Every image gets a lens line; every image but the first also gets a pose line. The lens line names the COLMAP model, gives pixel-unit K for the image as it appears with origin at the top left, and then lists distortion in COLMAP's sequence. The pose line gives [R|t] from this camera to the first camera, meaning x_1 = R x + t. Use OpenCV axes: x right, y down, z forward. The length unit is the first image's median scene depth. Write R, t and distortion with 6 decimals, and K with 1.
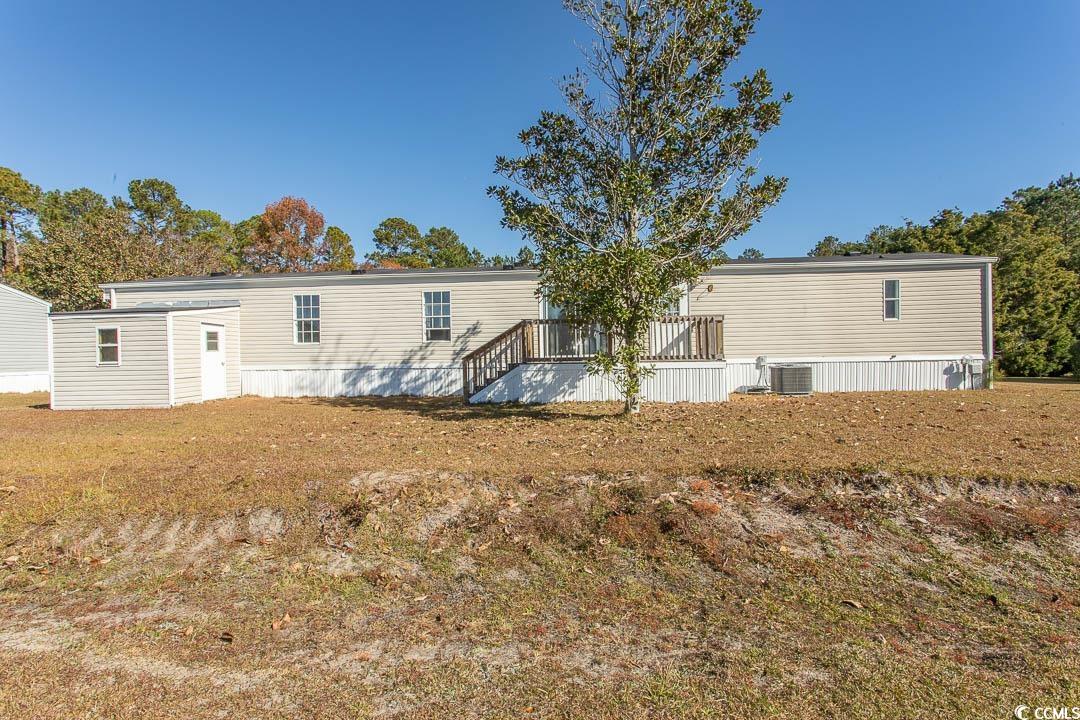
lens RADIAL K [[507.5, 0, 540.0], [0, 507.5, 360.0], [0, 0, 1]] dist [0.002240, 0.000837]
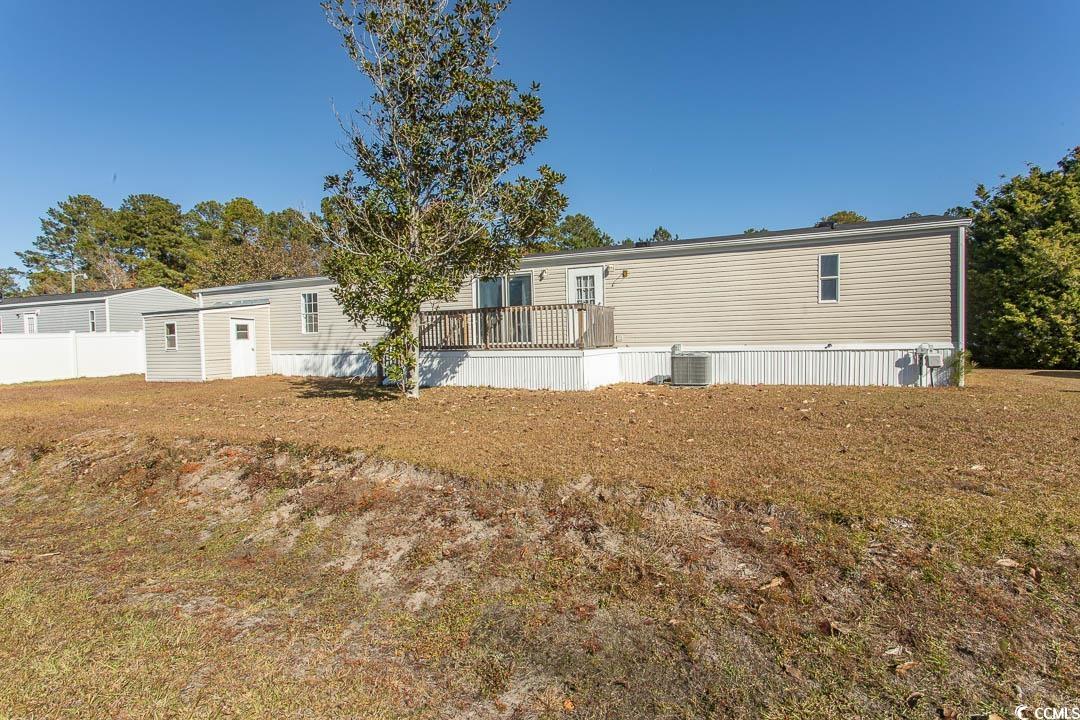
lens RADIAL K [[507.5, 0, 540.0], [0, 507.5, 360.0], [0, 0, 1]] dist [0.002240, 0.000837]
pose [[0.942792, 0.012146, -0.333160, 0.522295], [-0.001799, 0.999507, 0.031348, -0.007447], [0.333376, -0.028955, 0.942349, 0.032647]]
